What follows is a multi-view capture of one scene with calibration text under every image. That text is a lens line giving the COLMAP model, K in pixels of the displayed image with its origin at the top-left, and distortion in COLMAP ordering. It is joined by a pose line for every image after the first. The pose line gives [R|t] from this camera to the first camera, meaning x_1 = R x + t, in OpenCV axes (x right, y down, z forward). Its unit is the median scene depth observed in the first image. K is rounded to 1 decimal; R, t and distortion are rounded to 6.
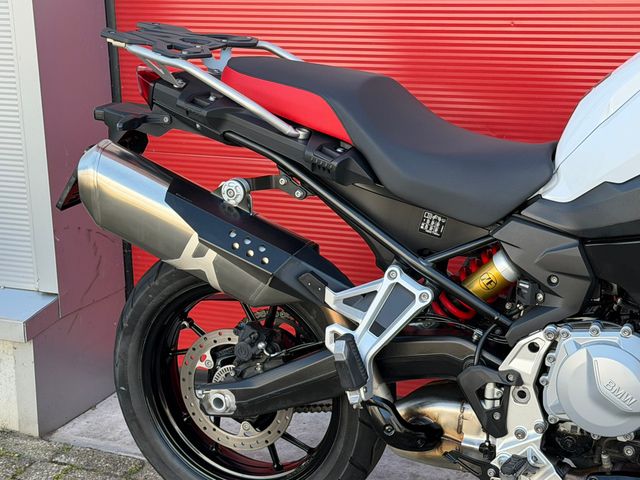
lens RADIAL K [[1287.5, 0, 329.0], [0, 1287.5, 249.8], [0, 0, 1]] dist [0.143514, 0.000000]
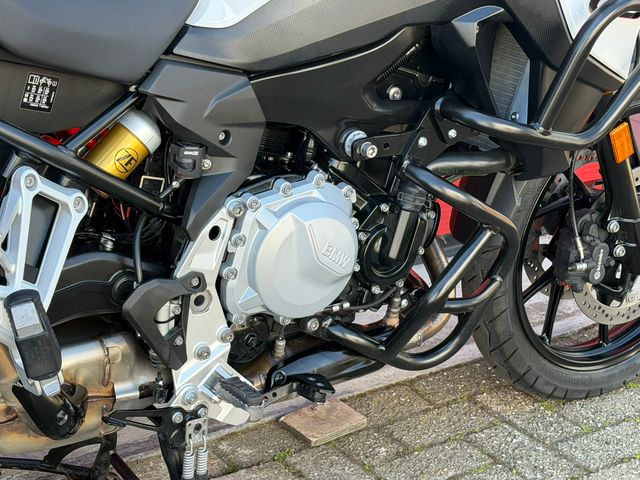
lens RADIAL K [[1287.5, 0, 338.7], [0, 1287.5, 252.4], [0, 0, 1]] dist [0.143514, 0.000000]
pose [[0.521973, -0.270345, 0.808986, -0.391262], [0.161822, 0.962604, 0.217270, -0.060334], [-0.837471, 0.017502, 0.546201, 0.531122]]
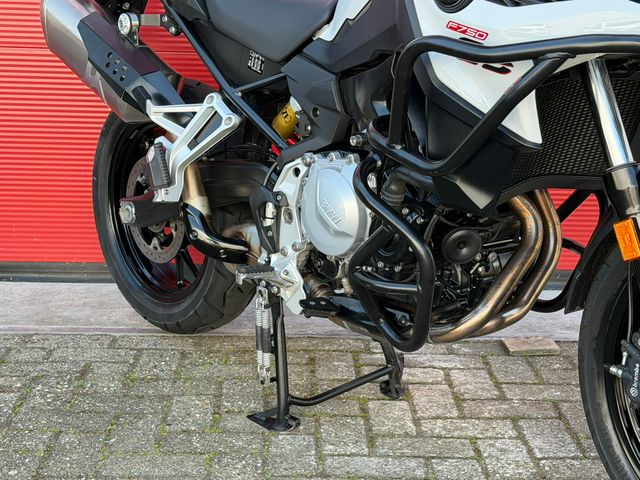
lens RADIAL K [[1207.0, 0, 333.1], [0, 1207.0, 252.6], [0, 0, 1]] dist [0.141800, 0.000000]
pose [[0.900369, 0.149963, -0.408469, 0.610458], [-0.158929, 0.987216, 0.012120, 0.123844], [0.405065, 0.054005, 0.912692, 0.063483]]
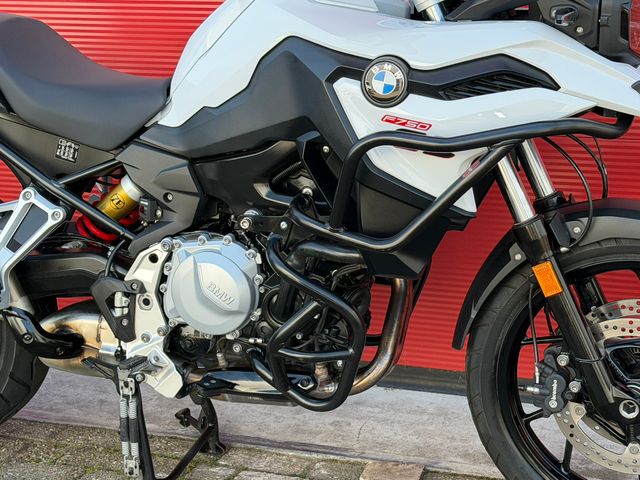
lens RADIAL K [[1287.5, 0, 323.2], [0, 1287.5, 243.6], [0, 0, 1]] dist [0.143514, 0.000000]
pose [[0.995770, -0.010682, 0.091255, 0.198570], [0.011739, 0.999870, -0.011065, 0.075219], [-0.091125, 0.012089, 0.995766, -0.119359]]
